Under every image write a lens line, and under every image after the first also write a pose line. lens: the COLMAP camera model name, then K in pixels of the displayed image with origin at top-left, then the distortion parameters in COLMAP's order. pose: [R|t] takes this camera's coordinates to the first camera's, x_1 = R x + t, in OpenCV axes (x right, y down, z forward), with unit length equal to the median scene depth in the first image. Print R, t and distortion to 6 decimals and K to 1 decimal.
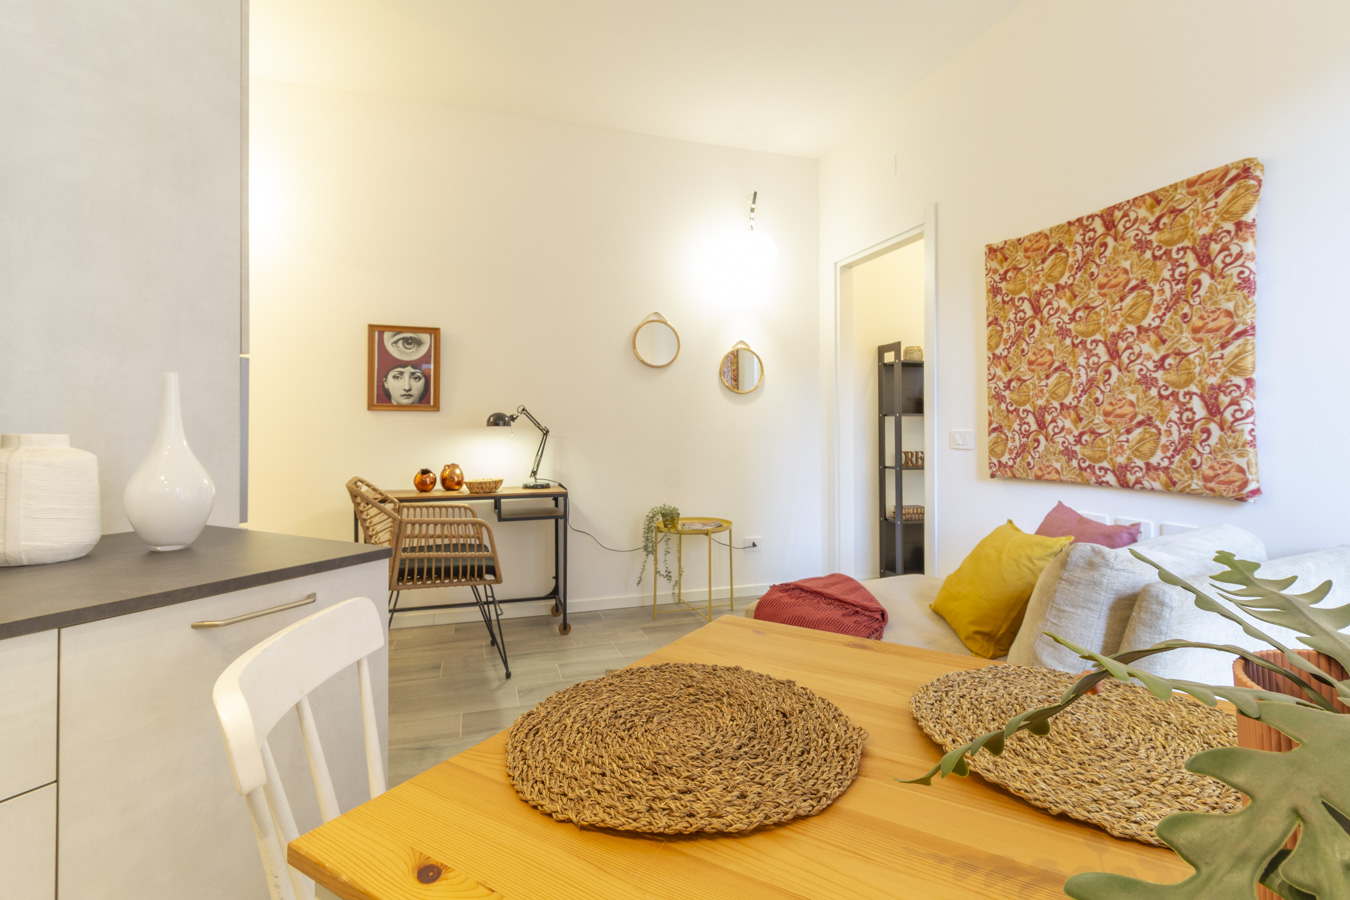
lens RADIAL K [[637.1, 0, 680.7], [0, 637.1, 423.8], [0, 0, 1]] dist [0.002218, 0.000262]
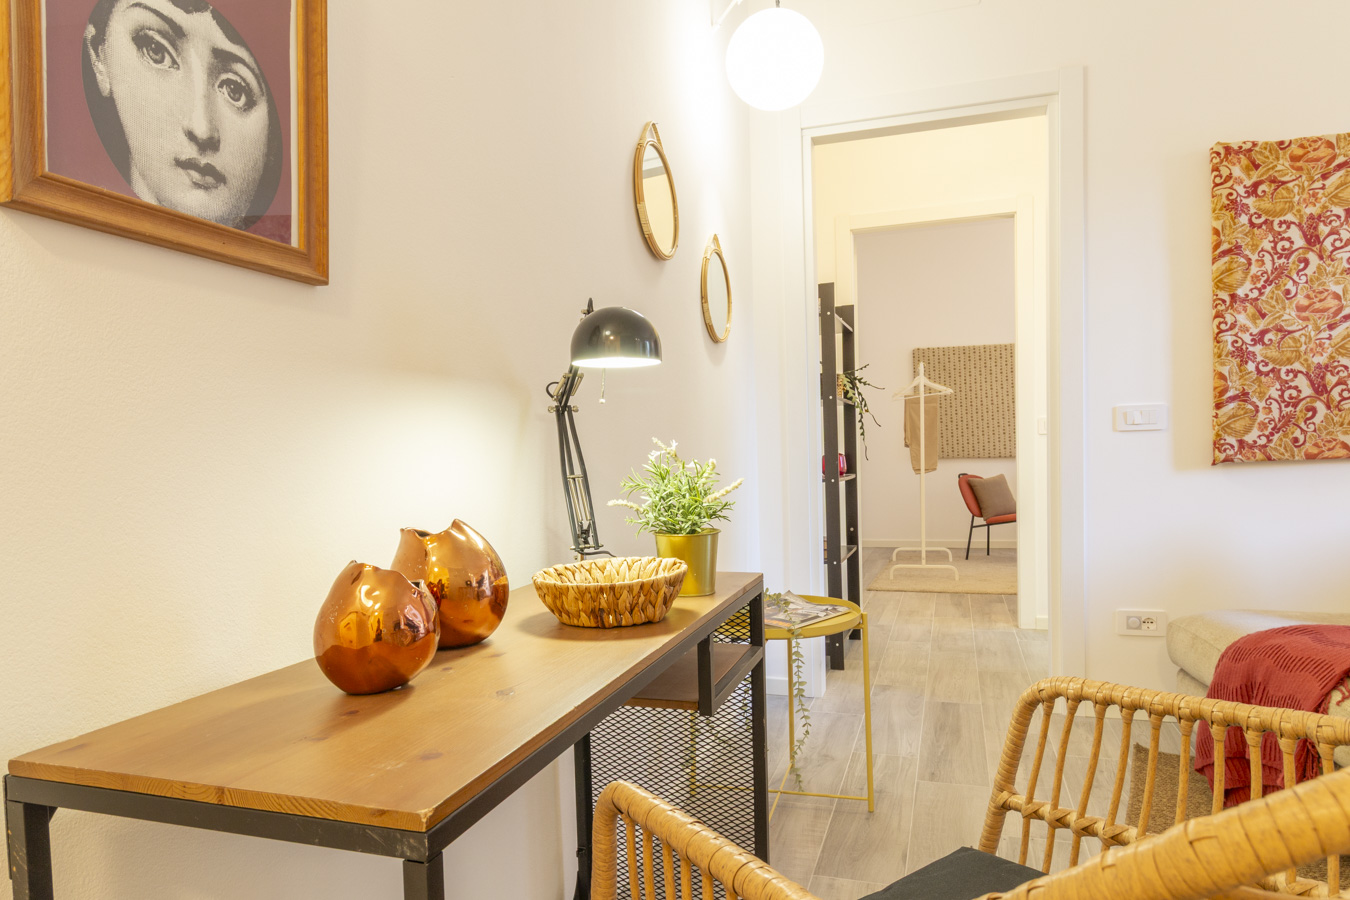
lens RADIAL K [[852.2, 0, 673.5], [0, 852.2, 492.2], [0, 0, 1]] dist [0.002297, -0.001192]
pose [[0.592307, -0.057567, 0.803653, -0.791852], [0.025257, 0.998281, 0.052894, 0.055885], [-0.805317, -0.011032, 0.592742, 1.066451]]
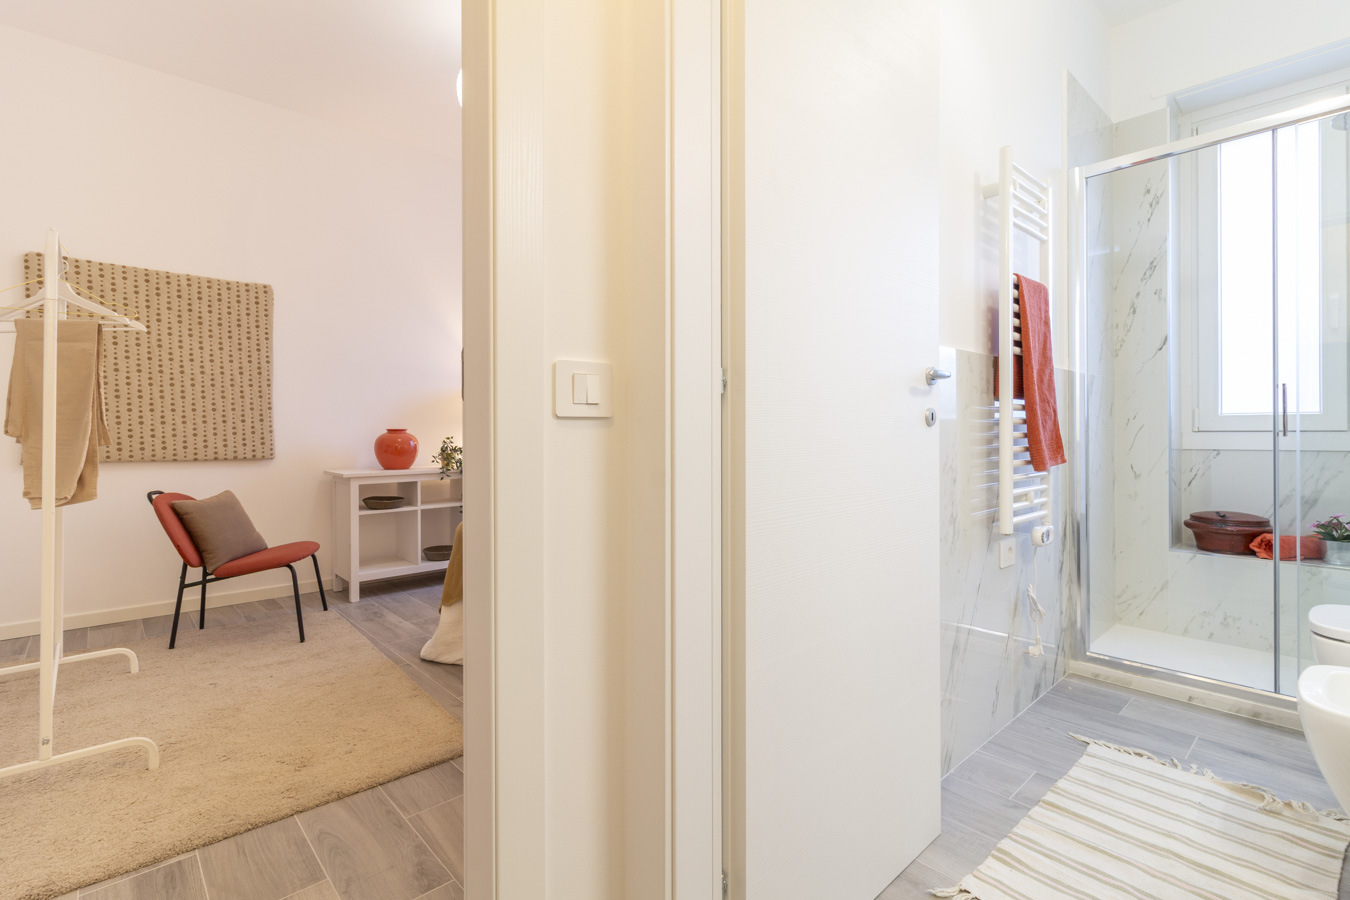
lens RADIAL K [[627.9, 0, 676.3], [0, 627.9, 430.0], [0, 0, 1]] dist [0.000266, 0.000299]
pose [[-0.415582, 0.002208, 0.909553, 0.722854], [-0.003675, 0.999985, -0.004107, 0.057470], [-0.909548, -0.005049, -0.415568, 1.604193]]
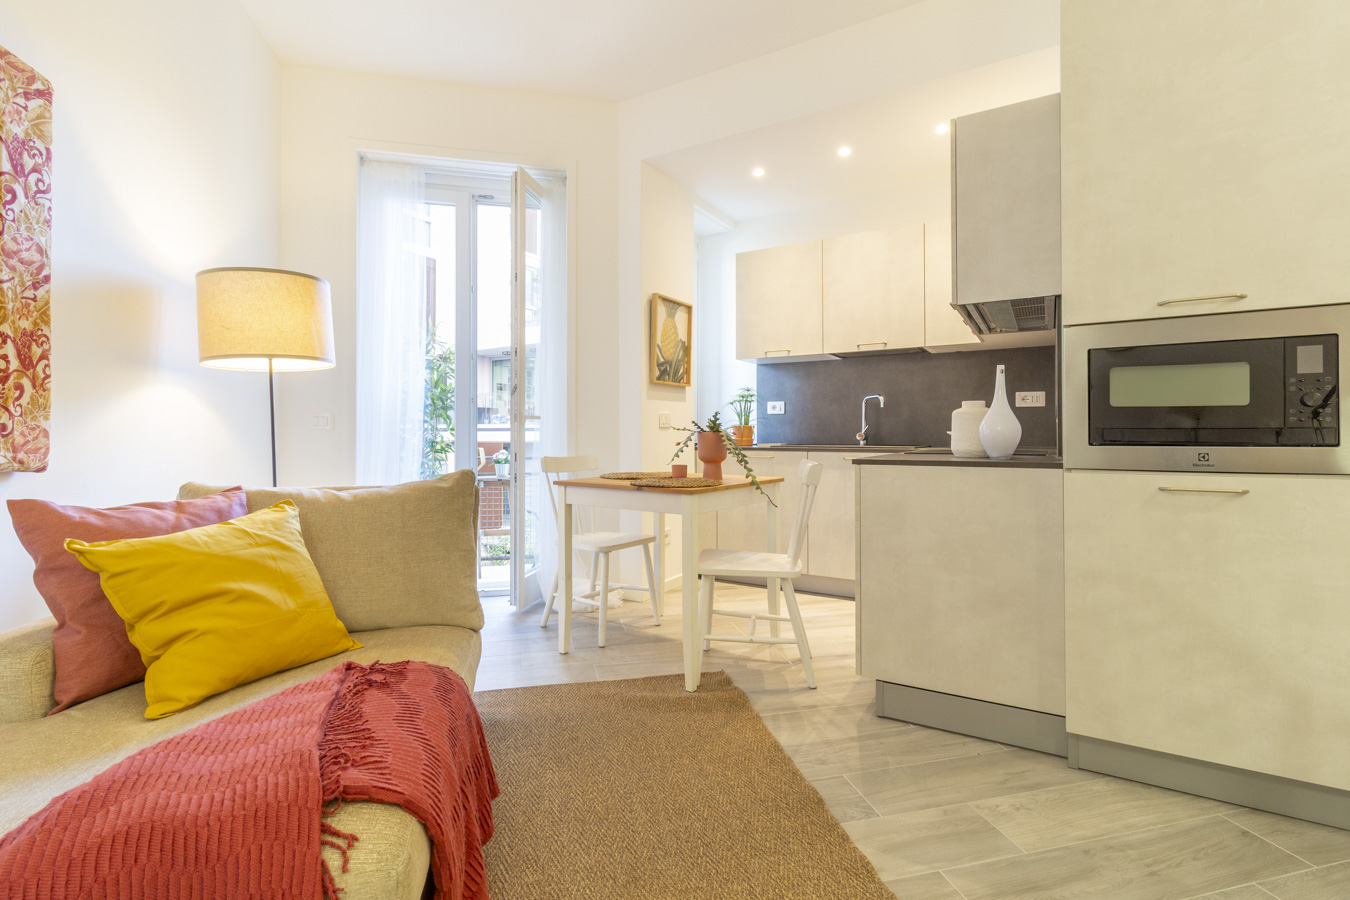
lens RADIAL K [[627.9, 0, 676.3], [0, 627.9, 430.0], [0, 0, 1]] dist [0.000266, 0.000299]
pose [[-0.996673, 0.003614, 0.081419, -0.034397], [0.002554, 0.999911, -0.013116, 0.061202], [-0.081459, -0.012864, -0.996594, 1.372832]]
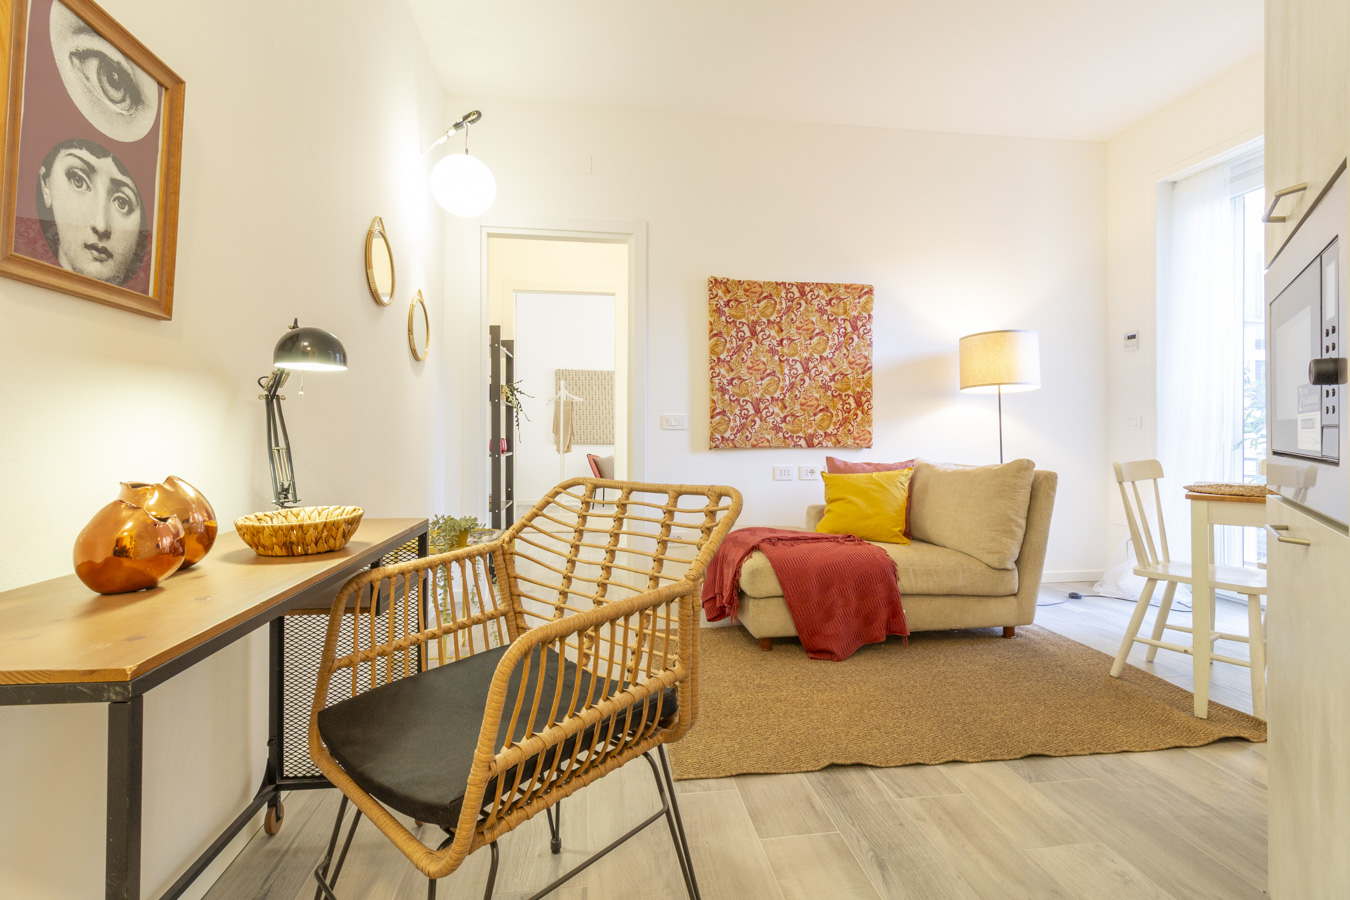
lens RADIAL K [[627.9, 0, 676.3], [0, 627.9, 430.0], [0, 0, 1]] dist [0.000266, 0.000299]
pose [[0.175152, 0.005463, 0.984526, -0.966682], [-0.006095, 0.999971, -0.004465, 0.057936], [-0.984523, -0.005219, 0.175180, 0.973586]]
